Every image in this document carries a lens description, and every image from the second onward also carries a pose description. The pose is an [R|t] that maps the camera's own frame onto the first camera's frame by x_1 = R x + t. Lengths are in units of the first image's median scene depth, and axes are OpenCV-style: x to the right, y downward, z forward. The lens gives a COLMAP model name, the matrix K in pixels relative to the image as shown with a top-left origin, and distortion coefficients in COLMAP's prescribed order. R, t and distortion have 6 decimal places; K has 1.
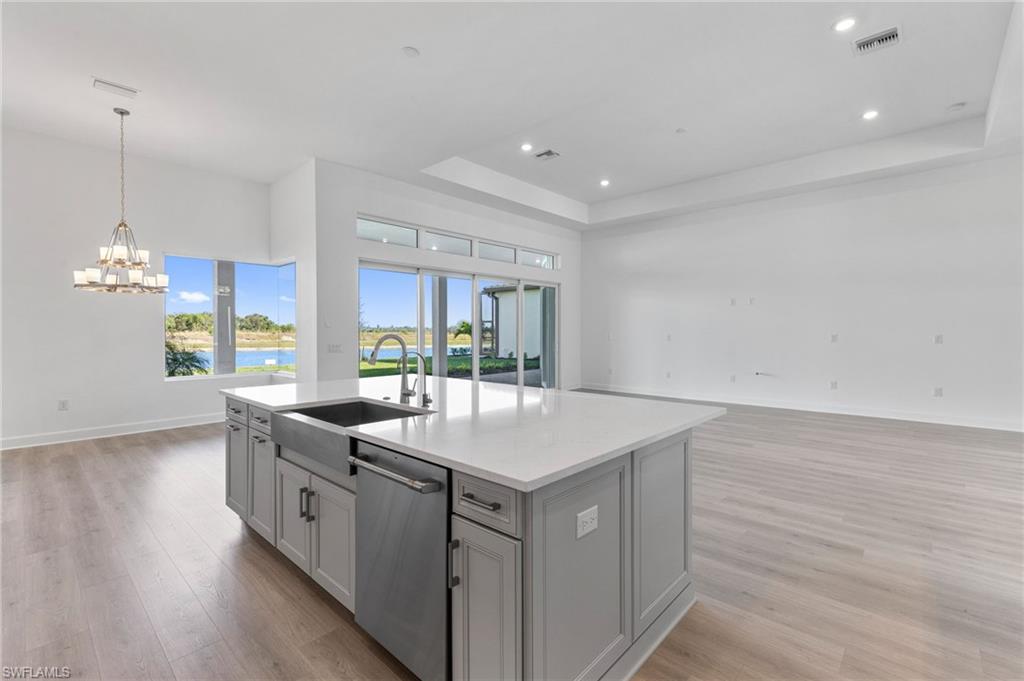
lens RADIAL K [[461.0, 0, 517.6], [0, 461.0, 338.4], [0, 0, 1]] dist [-0.001435, 0.001810]
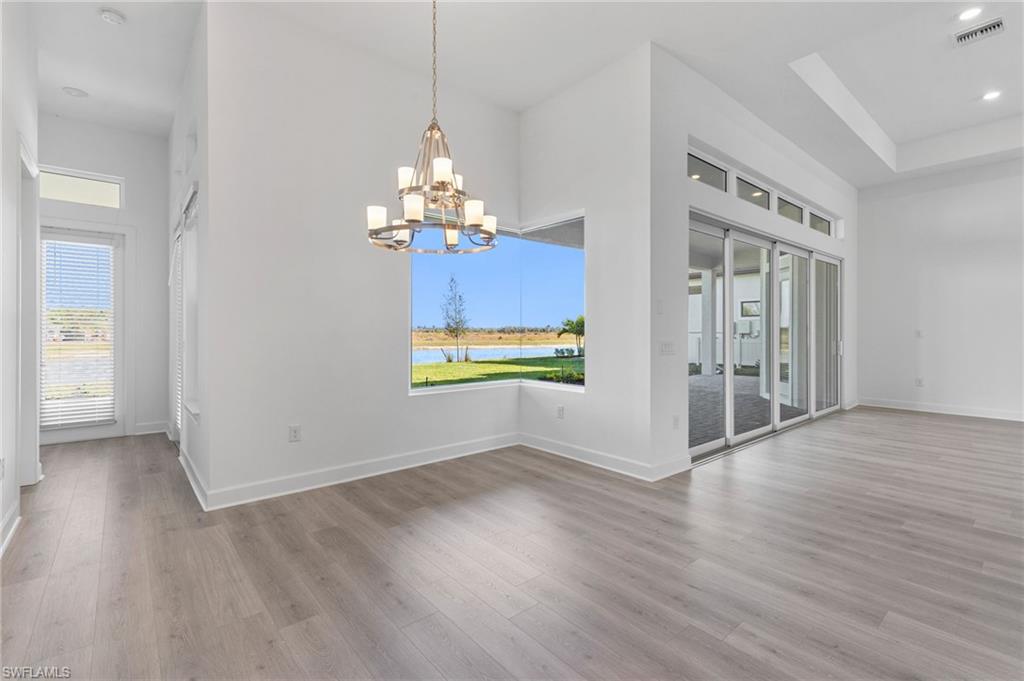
lens RADIAL K [[461.0, 0, 511.5], [0, 461.0, 335.9], [0, 0, 1]] dist [-0.001435, 0.001810]
pose [[0.990950, -0.001323, -0.134228, -0.118206], [0.000400, 0.999976, -0.006906, 0.002148], [0.134234, 0.006790, 0.990926, 0.078526]]
